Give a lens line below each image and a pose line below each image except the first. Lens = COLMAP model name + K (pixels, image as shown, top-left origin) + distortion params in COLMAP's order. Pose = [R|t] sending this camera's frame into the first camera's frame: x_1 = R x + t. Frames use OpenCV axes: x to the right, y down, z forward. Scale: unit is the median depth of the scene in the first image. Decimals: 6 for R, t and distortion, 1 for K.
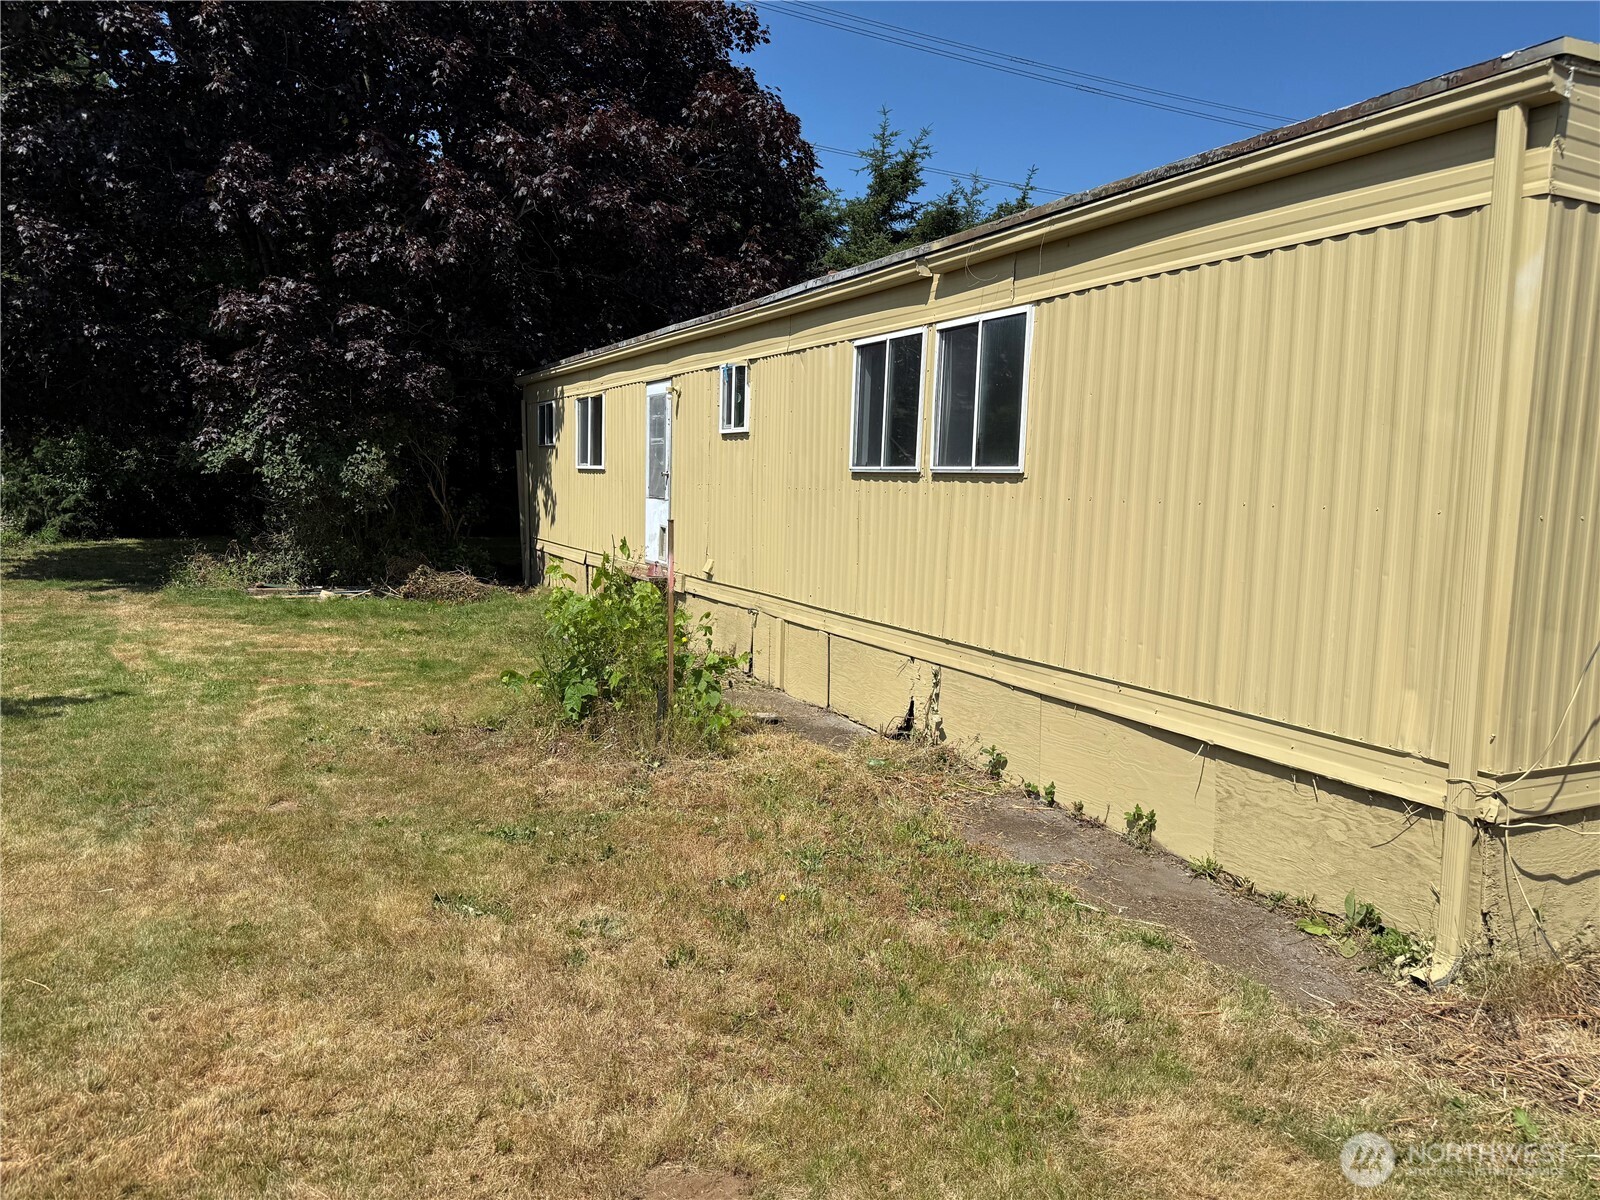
lens RADIAL K [[1138.0, 0, 798.3], [0, 1138.0, 597.3], [0, 0, 1]] dist [0.012719, -0.025280]
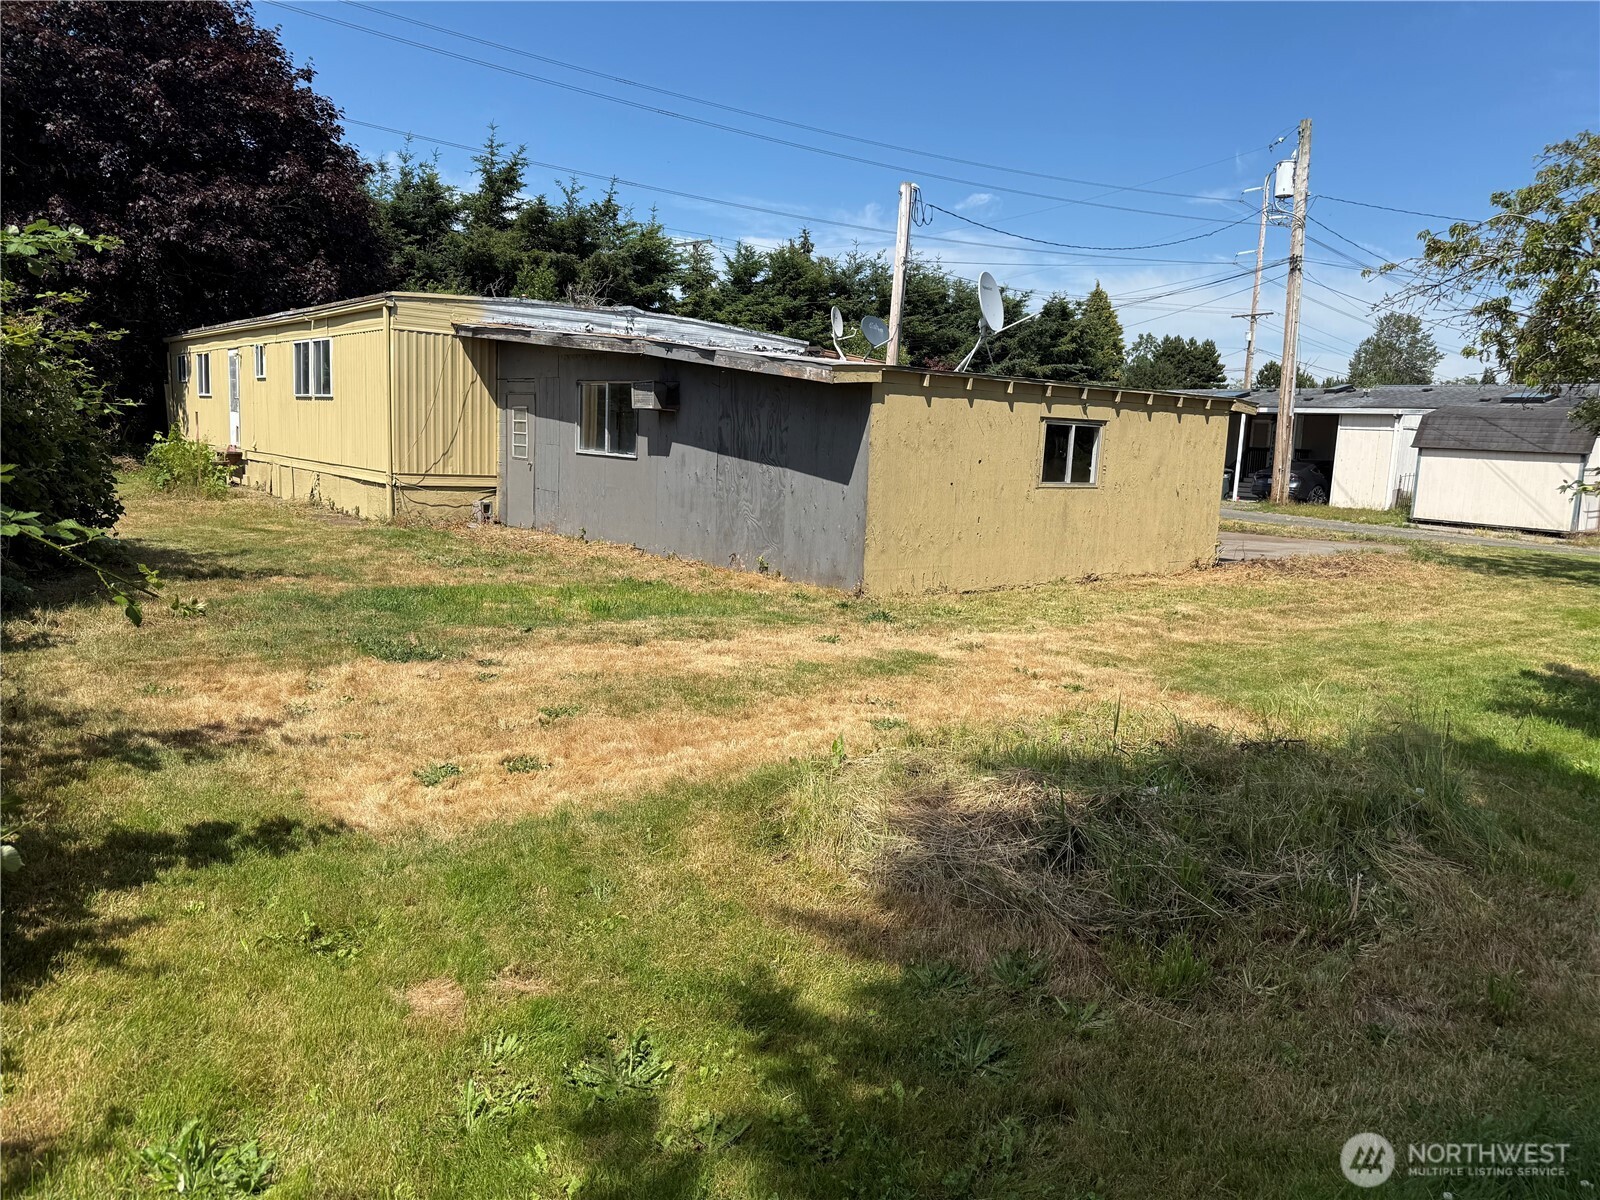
lens RADIAL K [[1138.0, 0, 803.2], [0, 1138.0, 589.8], [0, 0, 1]] dist [0.012719, -0.025280]
pose [[0.975292, -0.015554, 0.220371, 0.317870], [0.006277, 0.999067, 0.042736, 0.113749], [-0.220830, -0.040297, 0.974479, -0.904679]]
